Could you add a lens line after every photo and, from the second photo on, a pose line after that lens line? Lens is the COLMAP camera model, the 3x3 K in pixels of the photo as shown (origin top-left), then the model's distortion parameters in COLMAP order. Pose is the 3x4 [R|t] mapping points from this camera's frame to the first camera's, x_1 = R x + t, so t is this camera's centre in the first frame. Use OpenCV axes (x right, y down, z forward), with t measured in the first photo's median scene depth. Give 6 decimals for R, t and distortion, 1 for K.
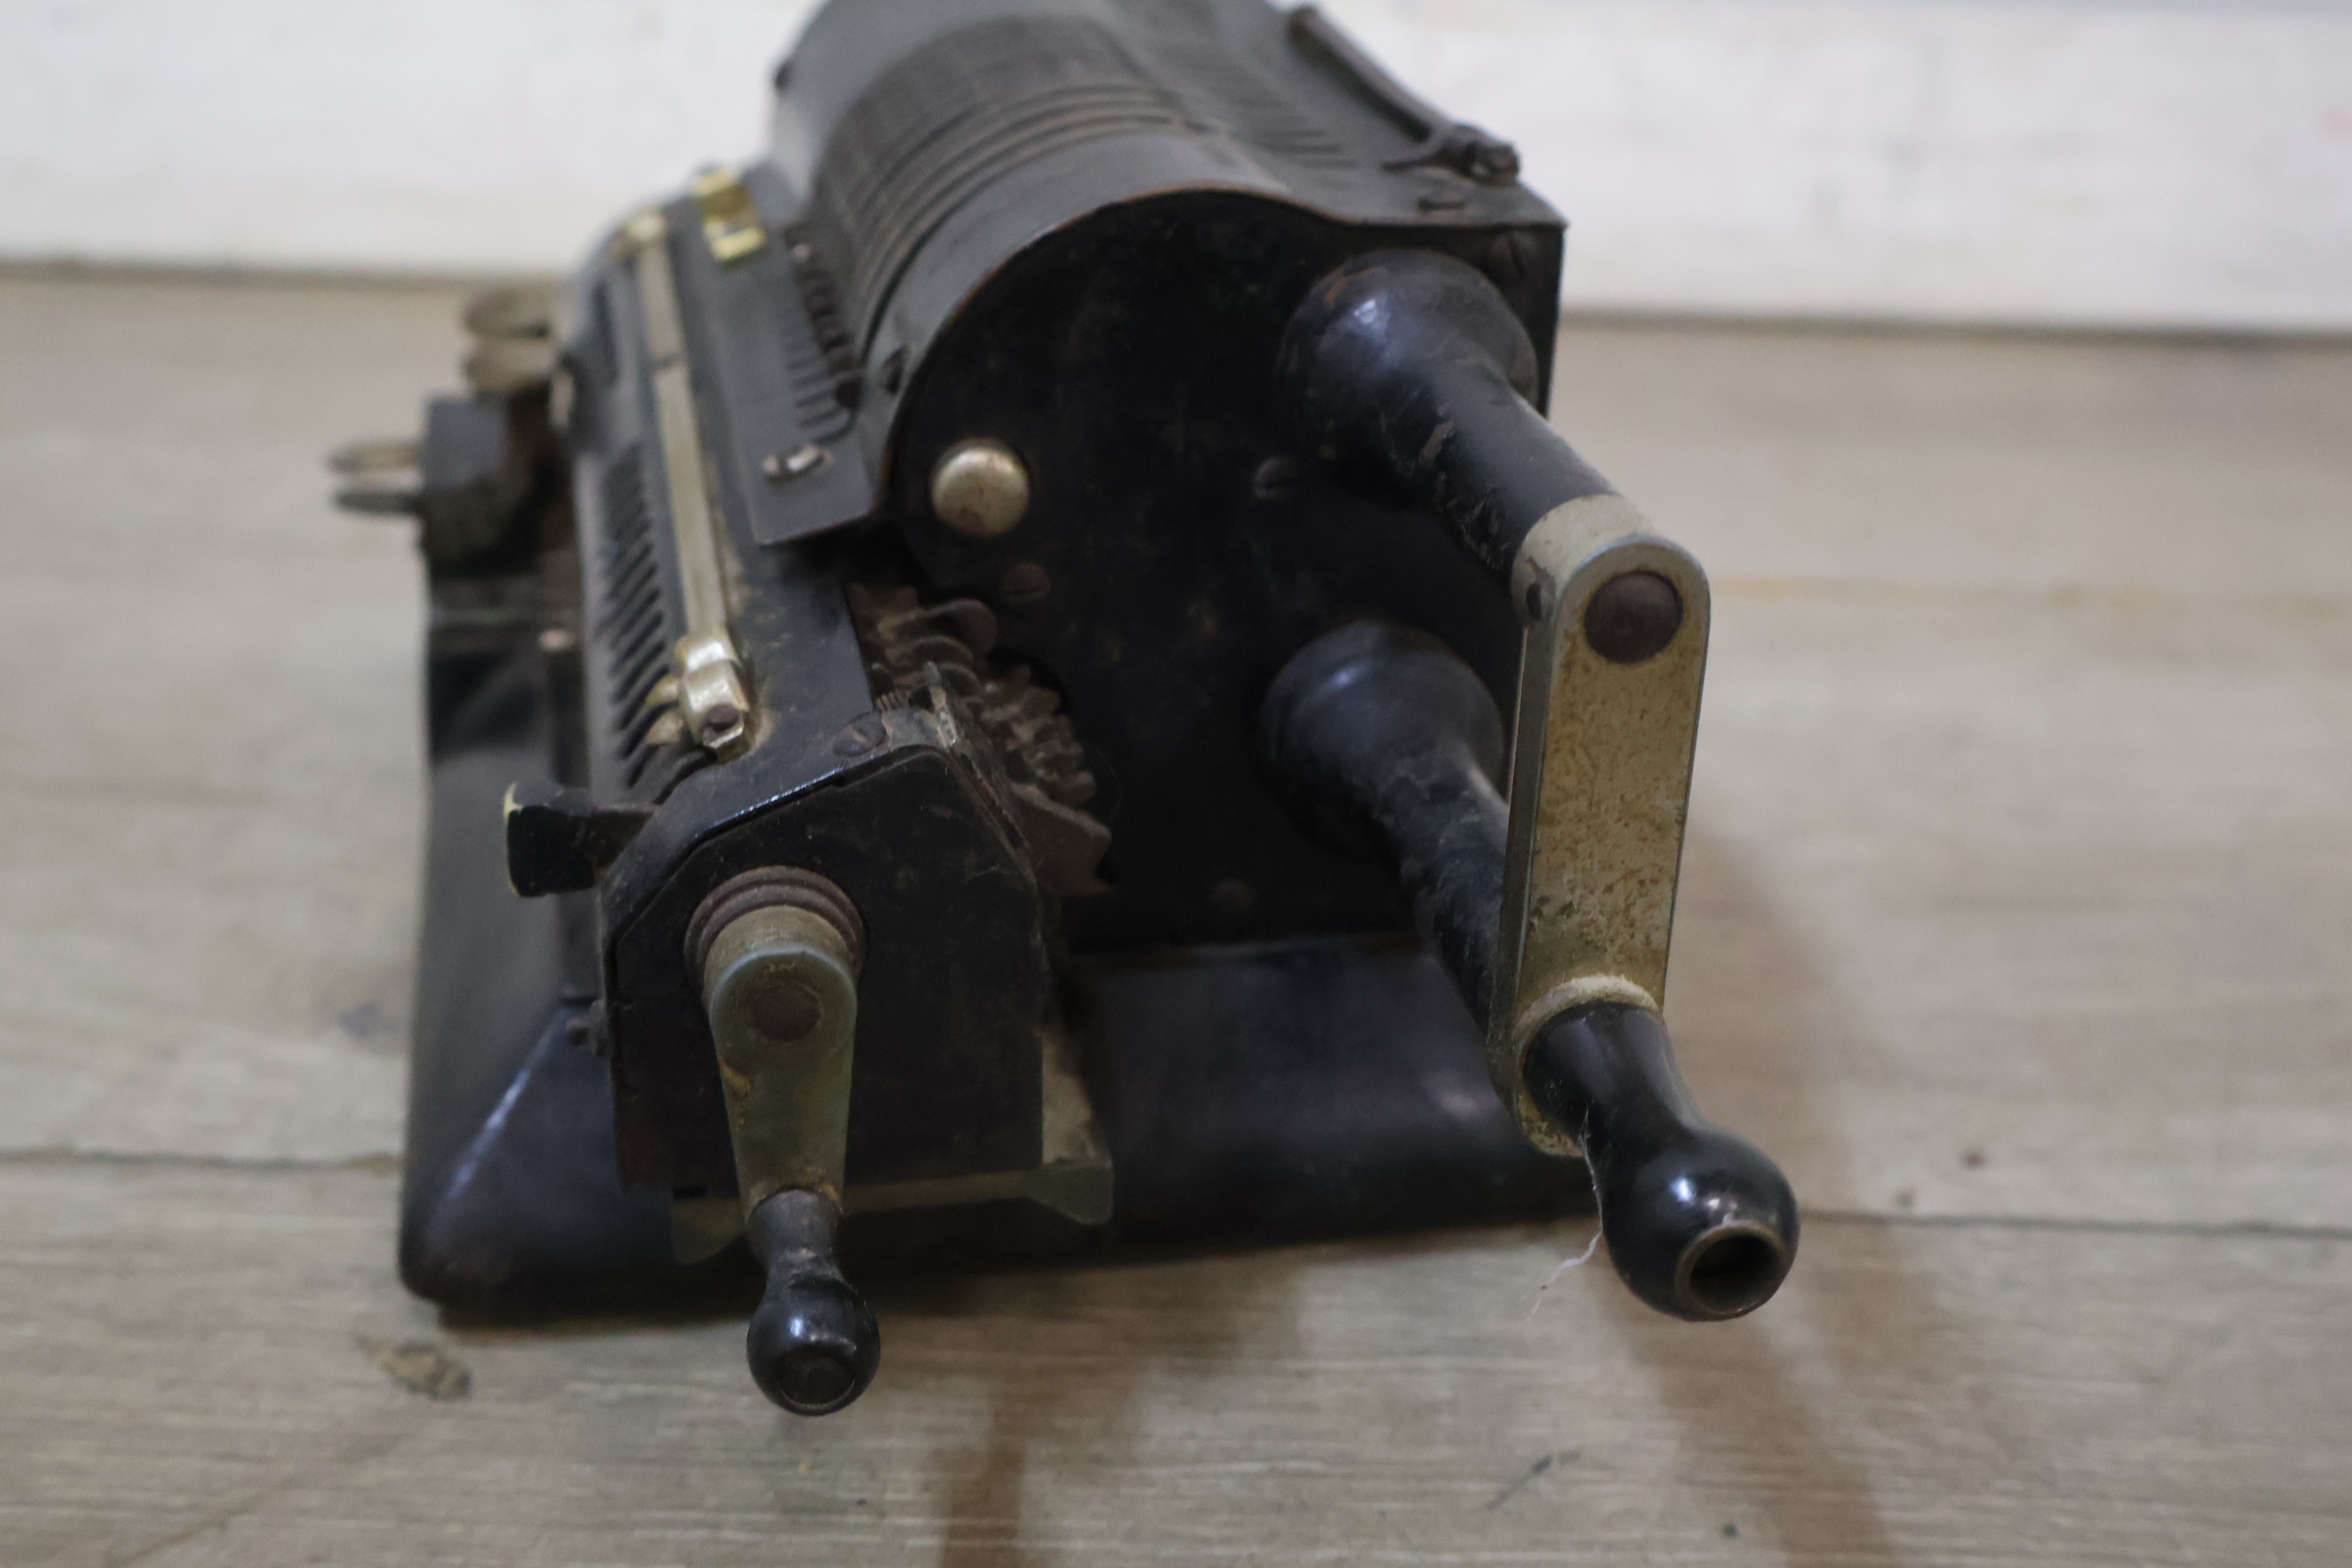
lens RADIAL K [[2780.2, 0, 1177.3], [0, 2780.2, 763.0], [0, 0, 1]] dist [0.004988, 0.010702]
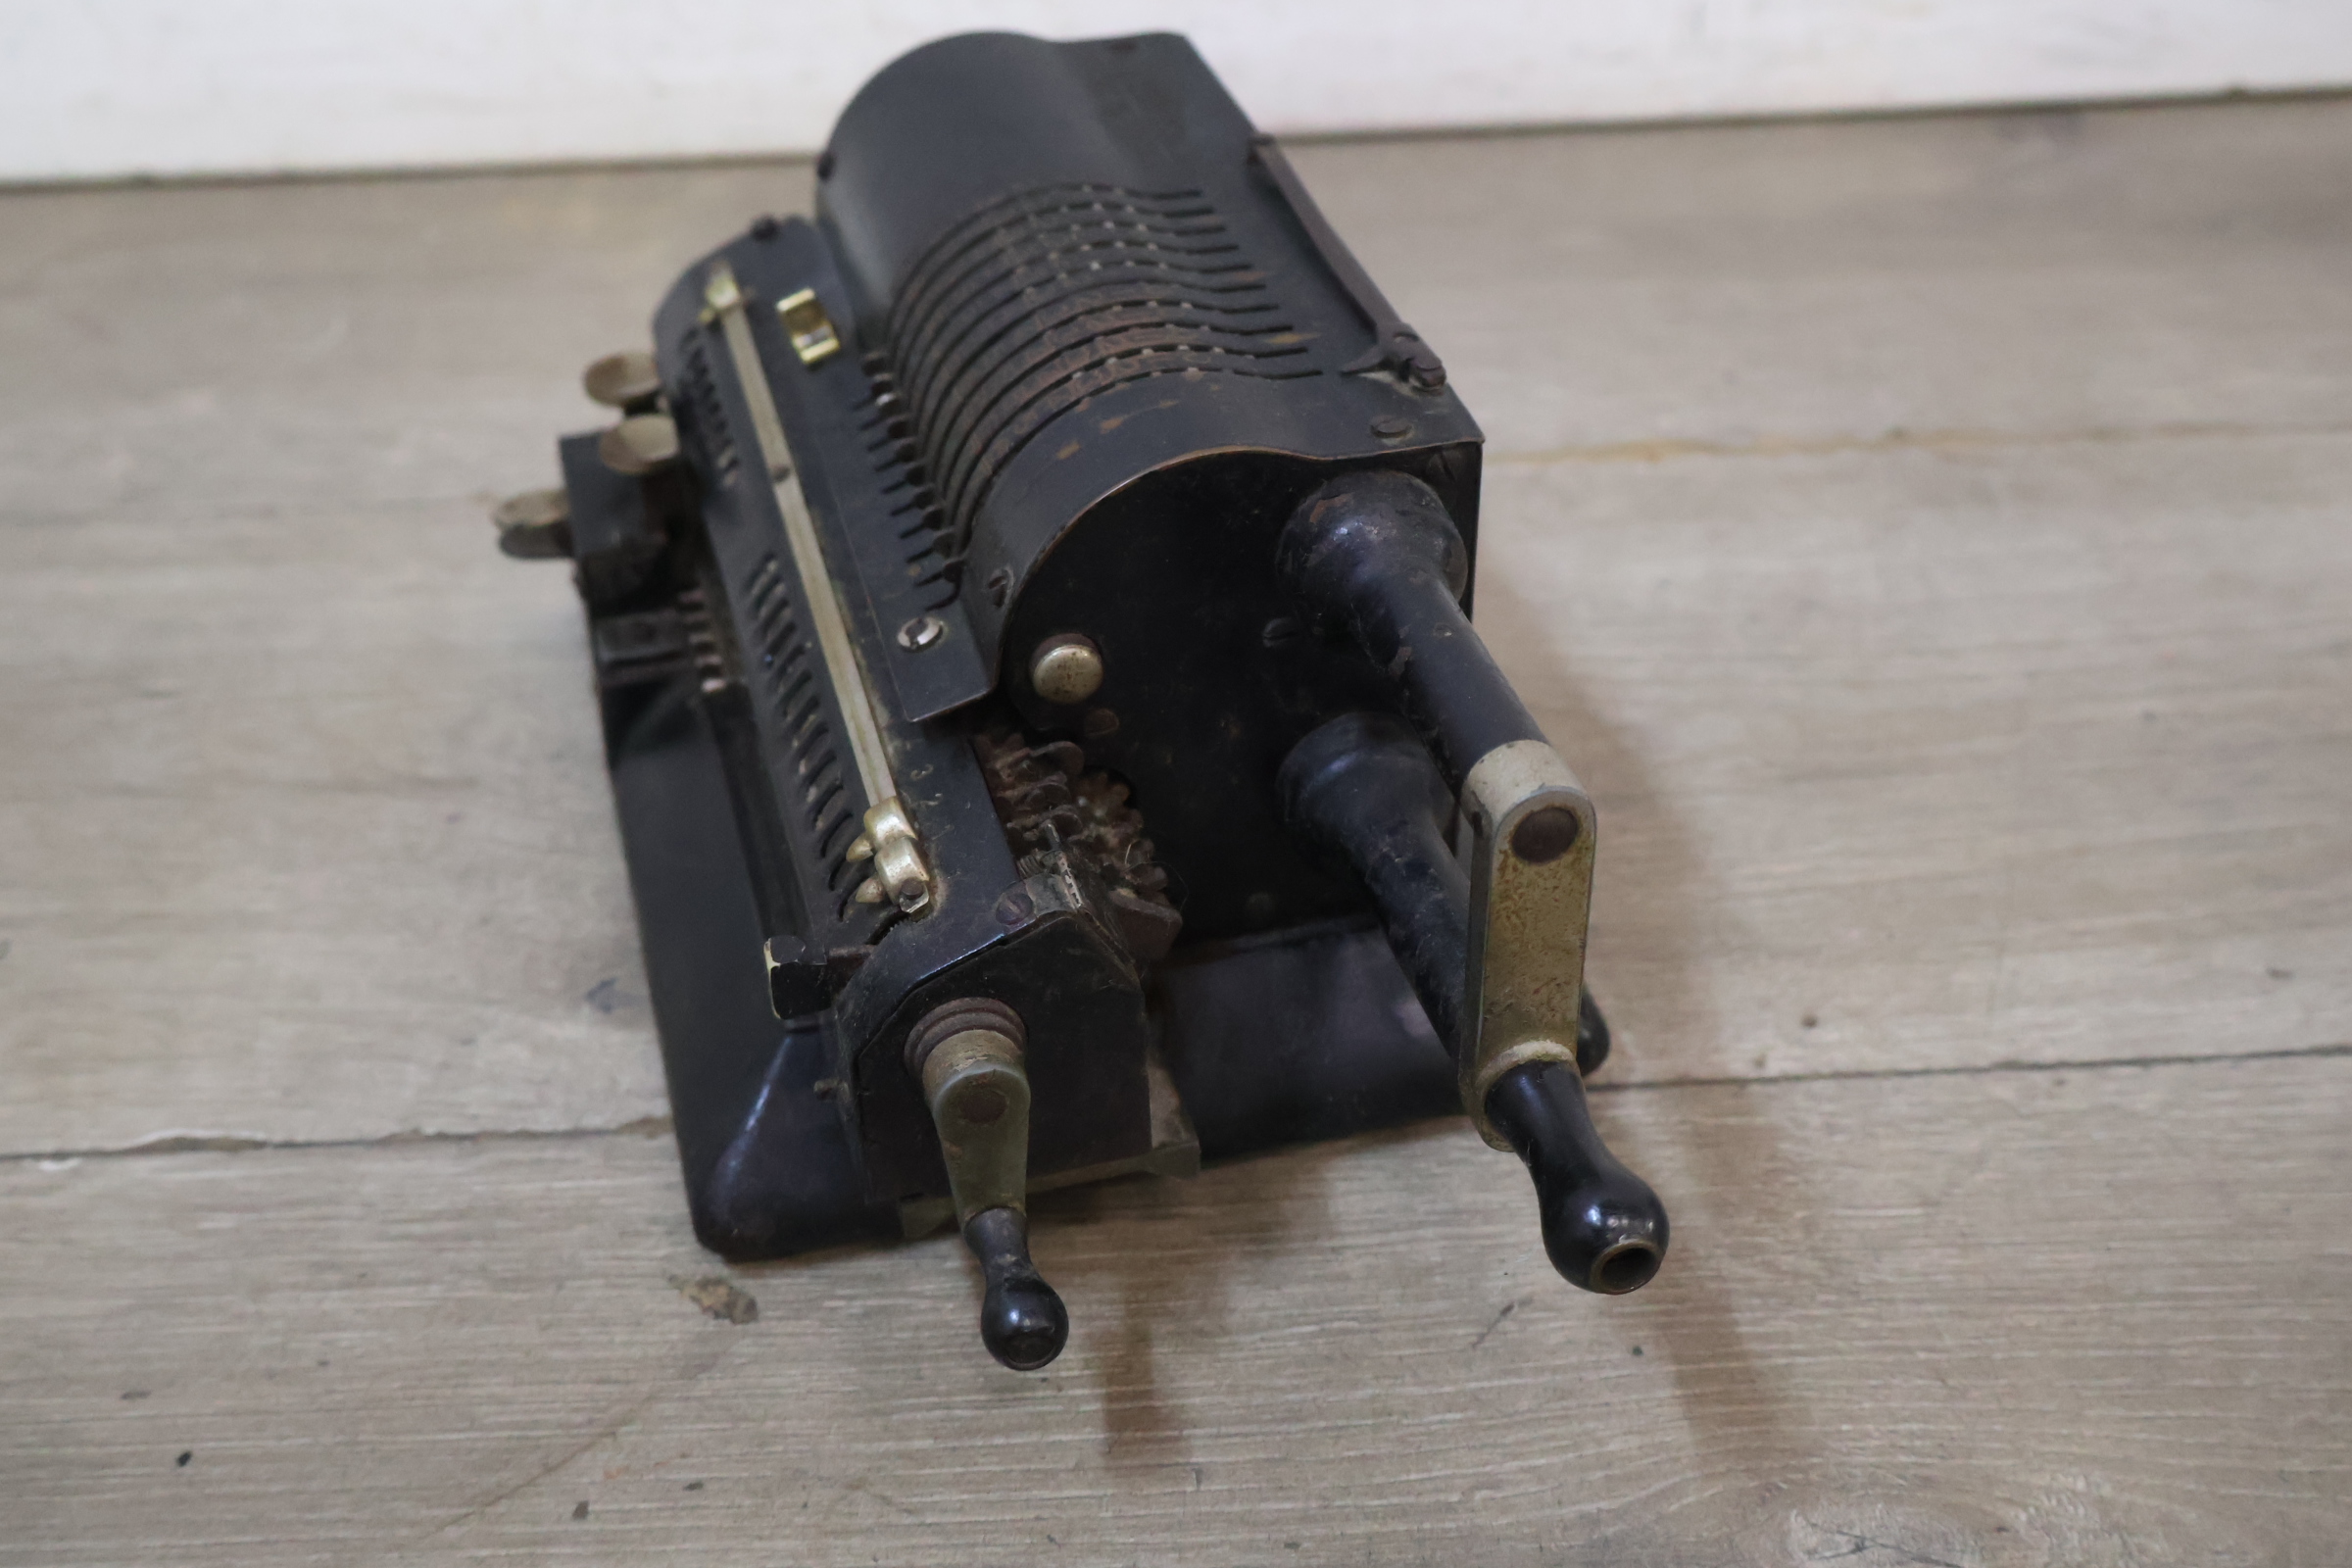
lens RADIAL K [[2780.2, 0, 1177.3], [0, 2780.2, 763.0], [0, 0, 1]] dist [0.004988, 0.010702]
pose [[0.997107, -0.073697, 0.018615, -0.046611], [0.068661, 0.978321, 0.195379, -0.325801], [-0.032610, -0.193536, 0.980551, -0.363992]]
